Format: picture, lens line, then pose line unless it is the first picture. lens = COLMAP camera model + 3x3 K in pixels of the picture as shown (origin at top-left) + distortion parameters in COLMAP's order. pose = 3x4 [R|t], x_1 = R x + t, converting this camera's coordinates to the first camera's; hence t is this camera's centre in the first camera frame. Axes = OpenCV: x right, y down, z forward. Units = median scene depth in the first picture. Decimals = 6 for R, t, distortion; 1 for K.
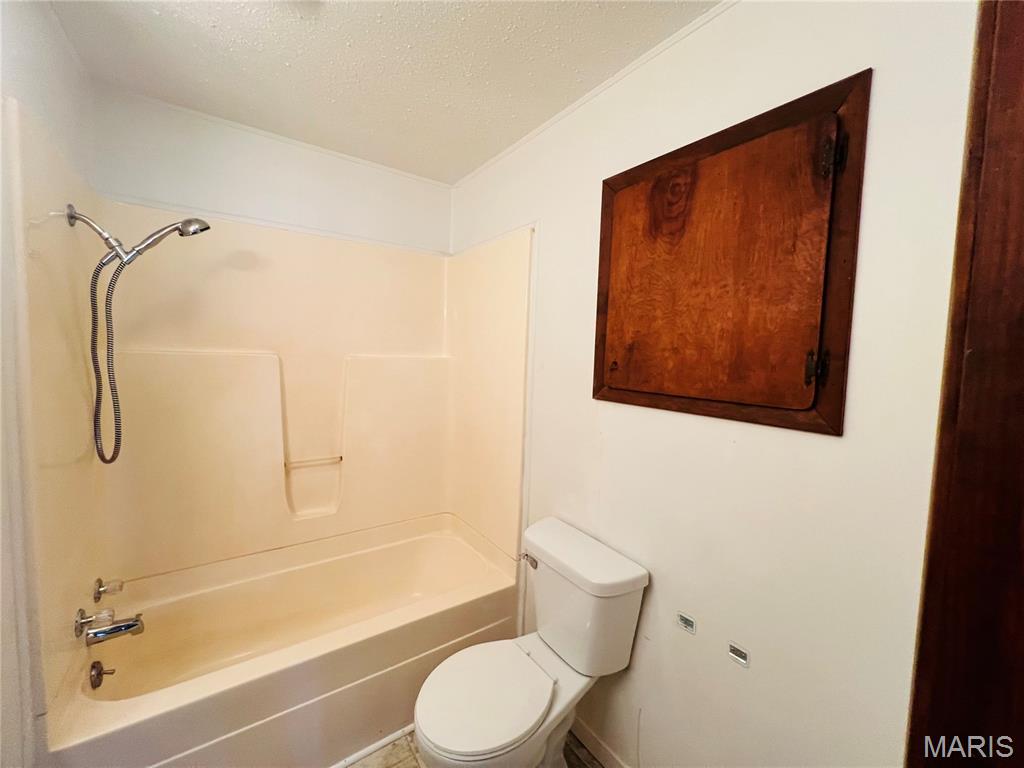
lens RADIAL K [[408.7, 0, 516.3], [0, 408.7, 384.2], [0, 0, 1]] dist [-0.000755, 0.001143]
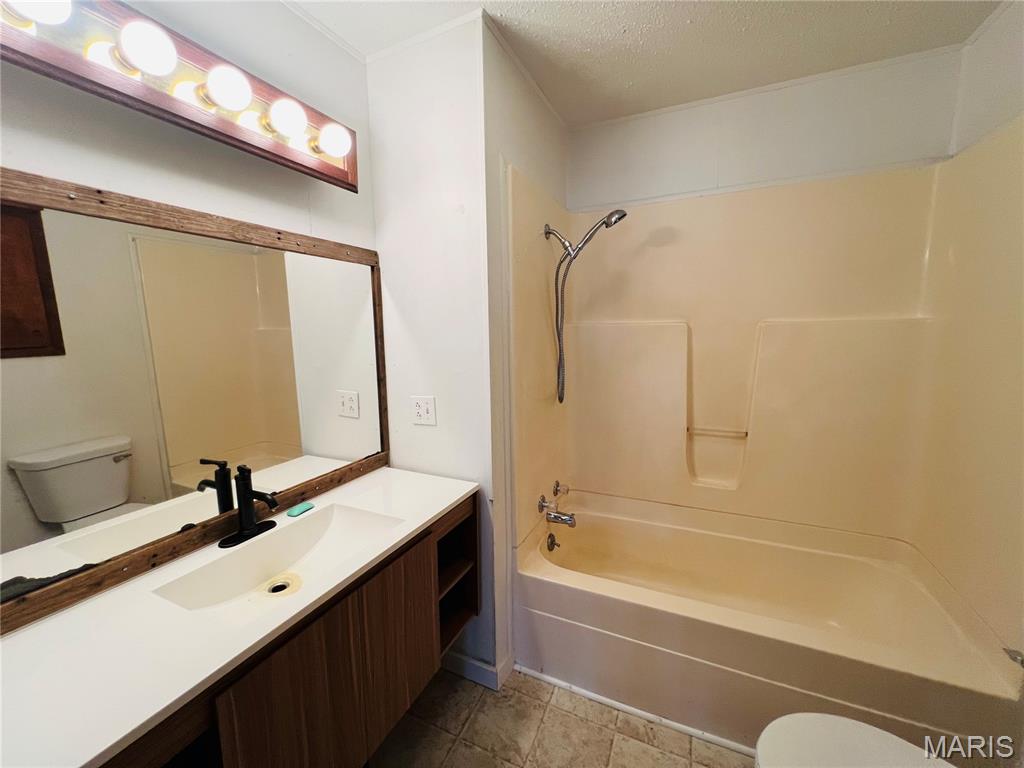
lens RADIAL K [[408.7, 0, 512.4], [0, 408.7, 381.9], [0, 0, 1]] dist [-0.000755, 0.001143]
pose [[0.504144, 0.077639, -0.860123, 0.126797], [-0.028274, 0.996901, 0.073413, 0.017641], [0.863157, -0.012692, 0.504777, 0.118314]]
